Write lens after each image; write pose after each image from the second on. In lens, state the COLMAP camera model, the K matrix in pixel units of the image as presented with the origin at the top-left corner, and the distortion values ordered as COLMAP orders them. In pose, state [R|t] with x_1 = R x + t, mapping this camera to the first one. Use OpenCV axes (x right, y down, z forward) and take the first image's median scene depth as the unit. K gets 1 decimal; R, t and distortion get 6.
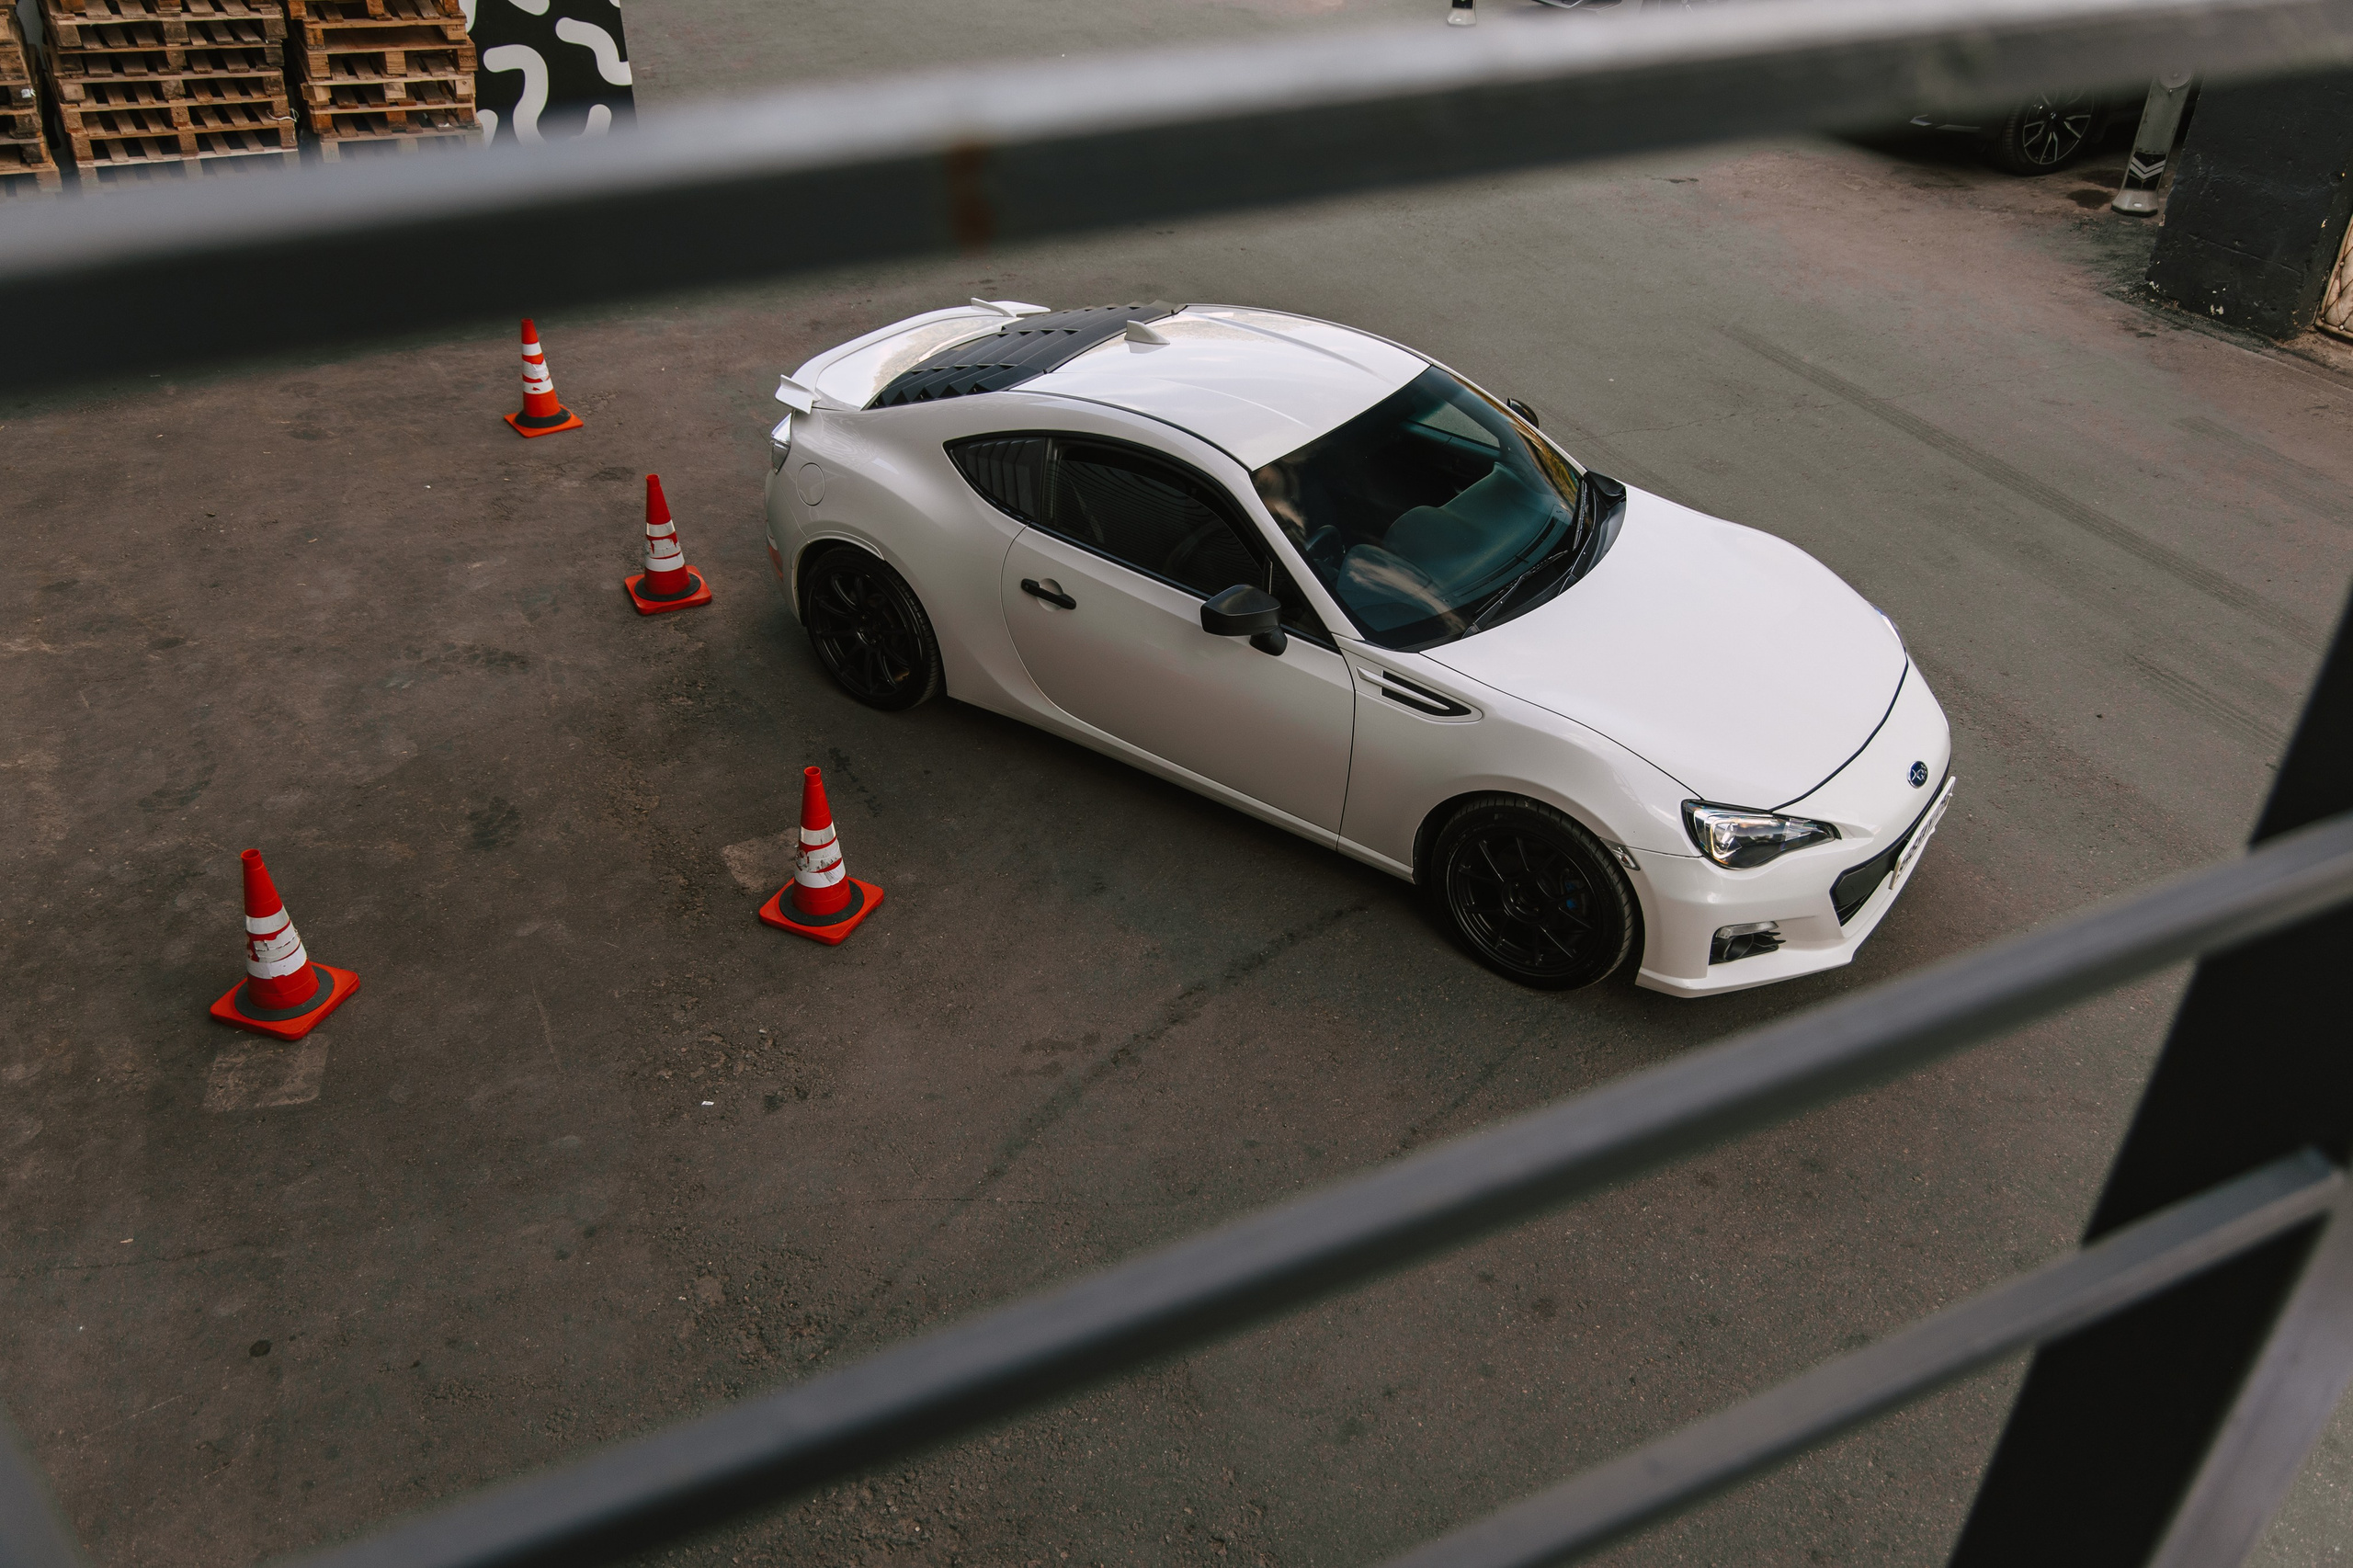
lens RADIAL K [[1880.8, 0, 1176.7], [0, 1880.8, 781.9], [0, 0, 1]] dist [-0.016932, 0.004336]
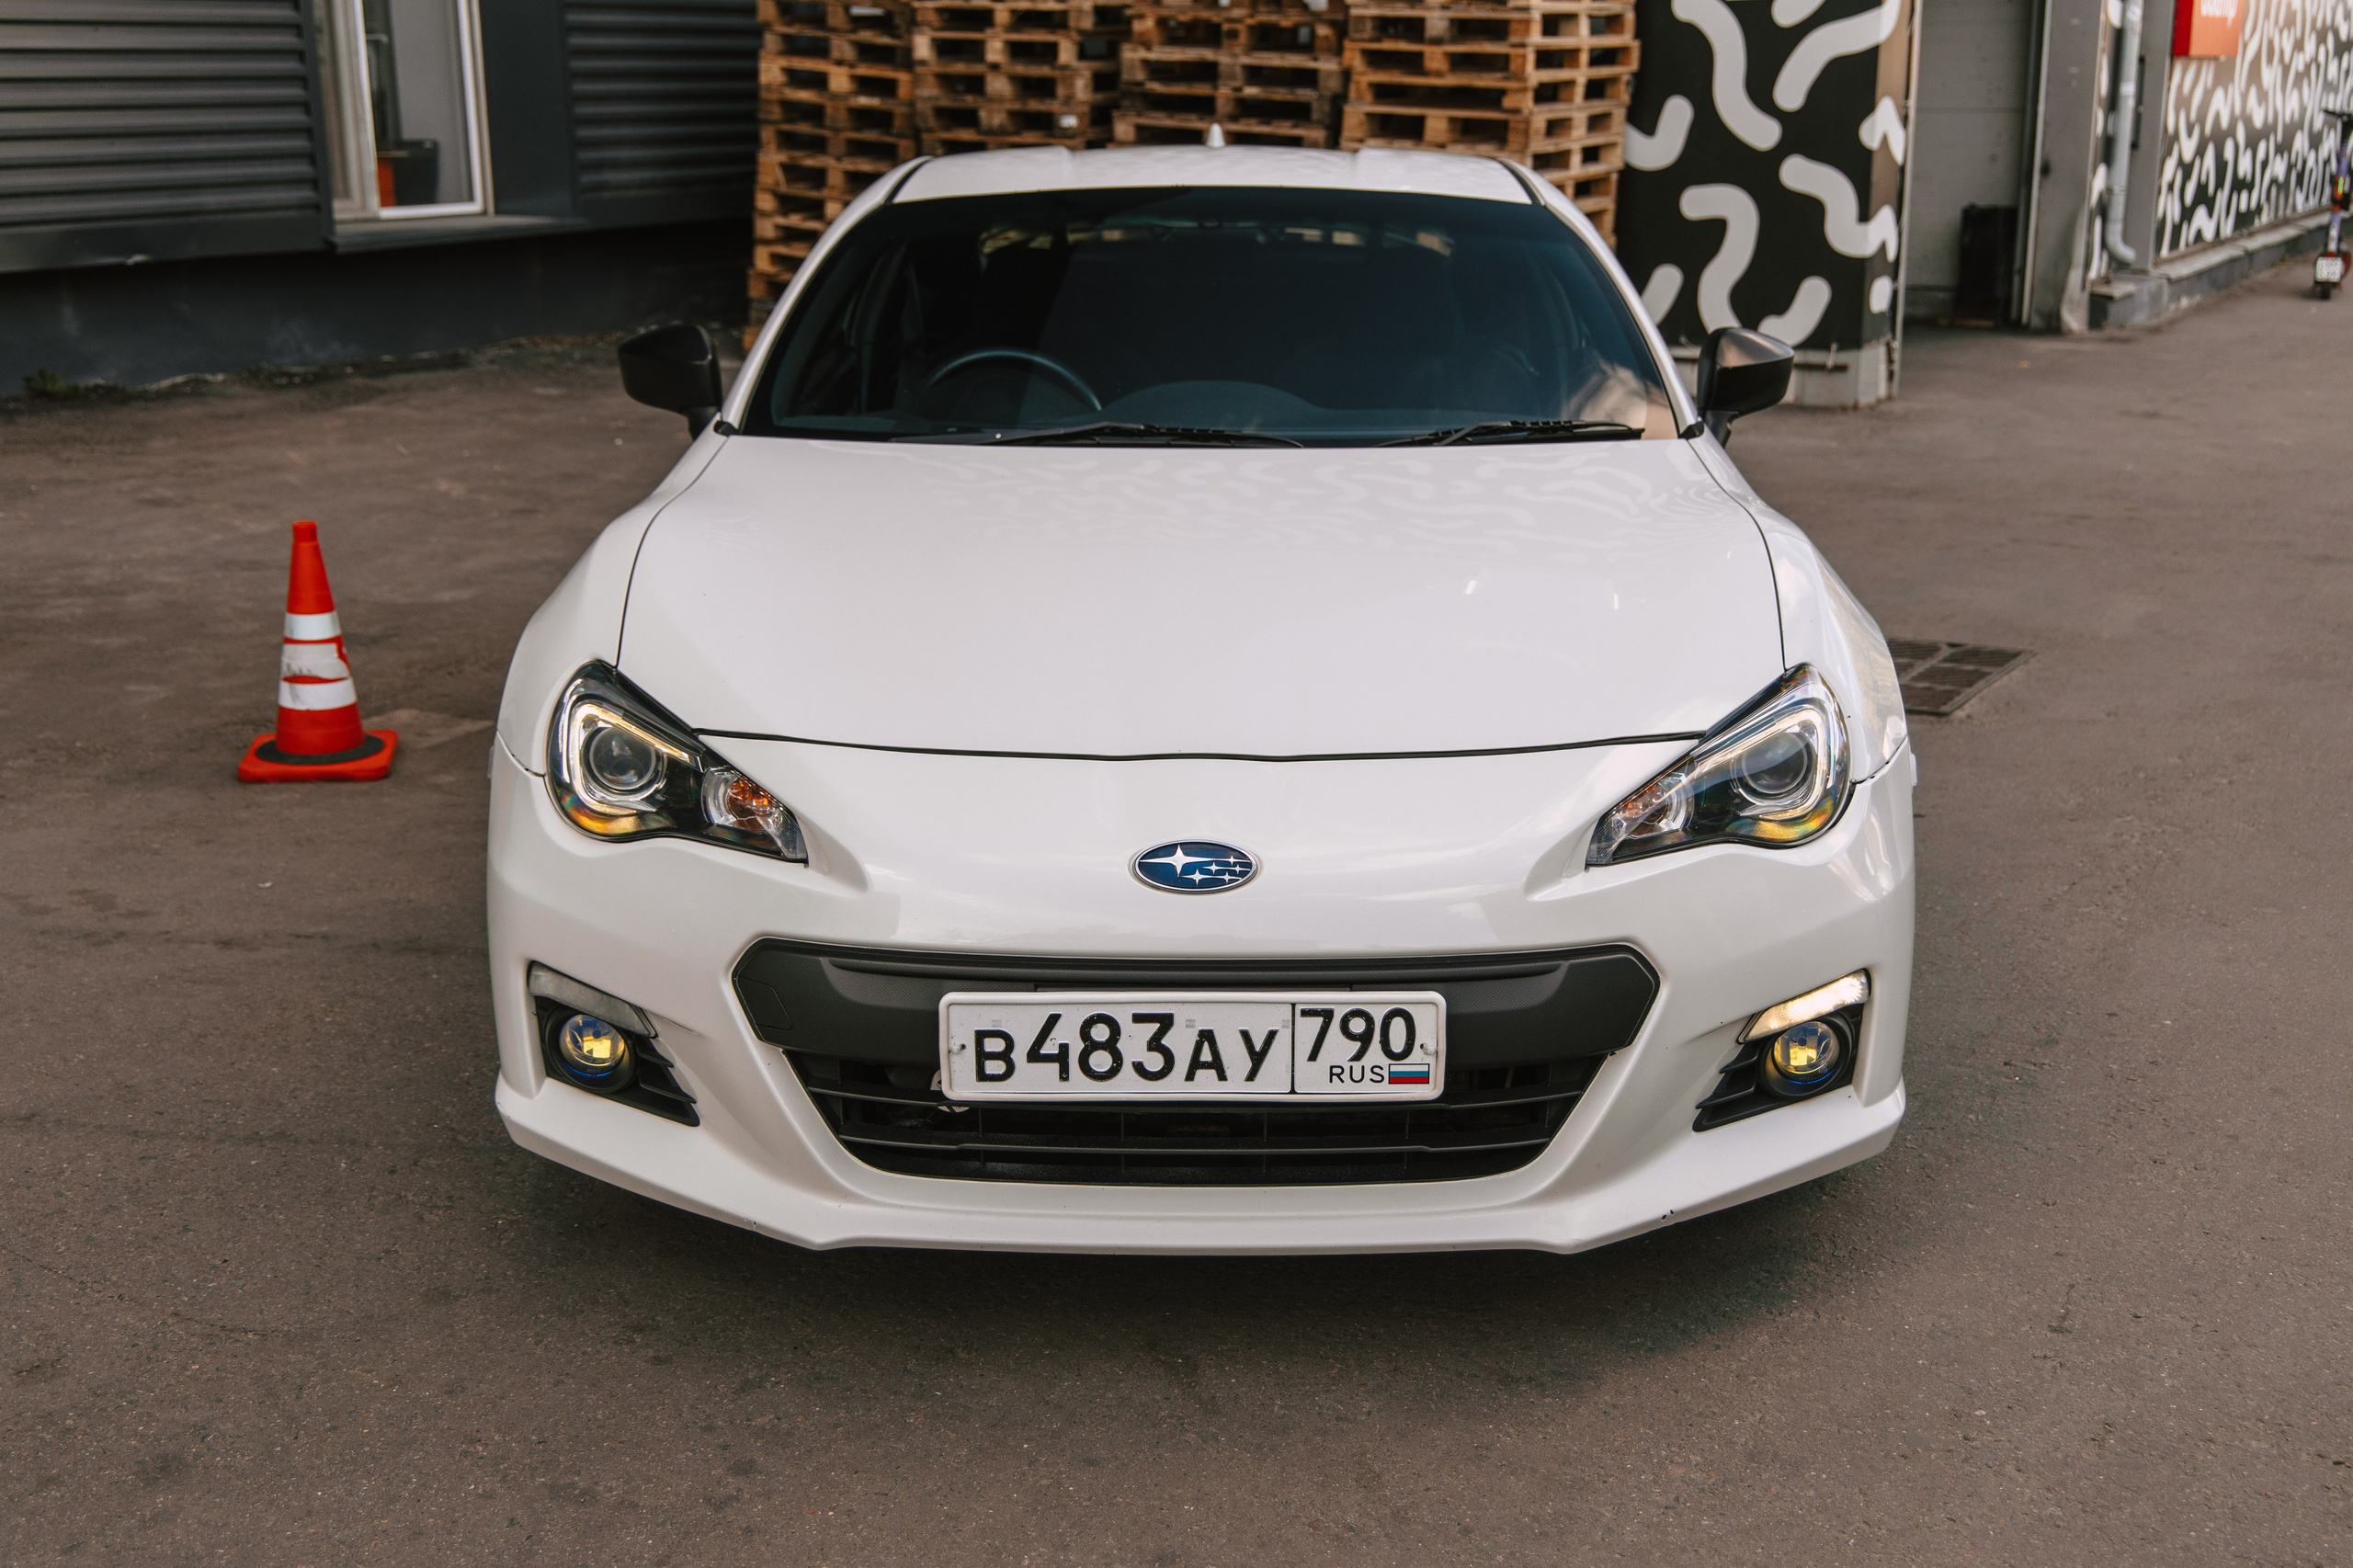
lens RADIAL K [[2592.6, 0, 1186.2], [0, 2592.6, 787.5], [0, 0, 1]] dist [0.009417, 0.000000]
pose [[0.570994, 0.194735, -0.797524, 0.467558], [-0.446828, 0.888680, -0.102917, 0.020448], [0.688702, 0.415121, 0.594444, 0.416701]]
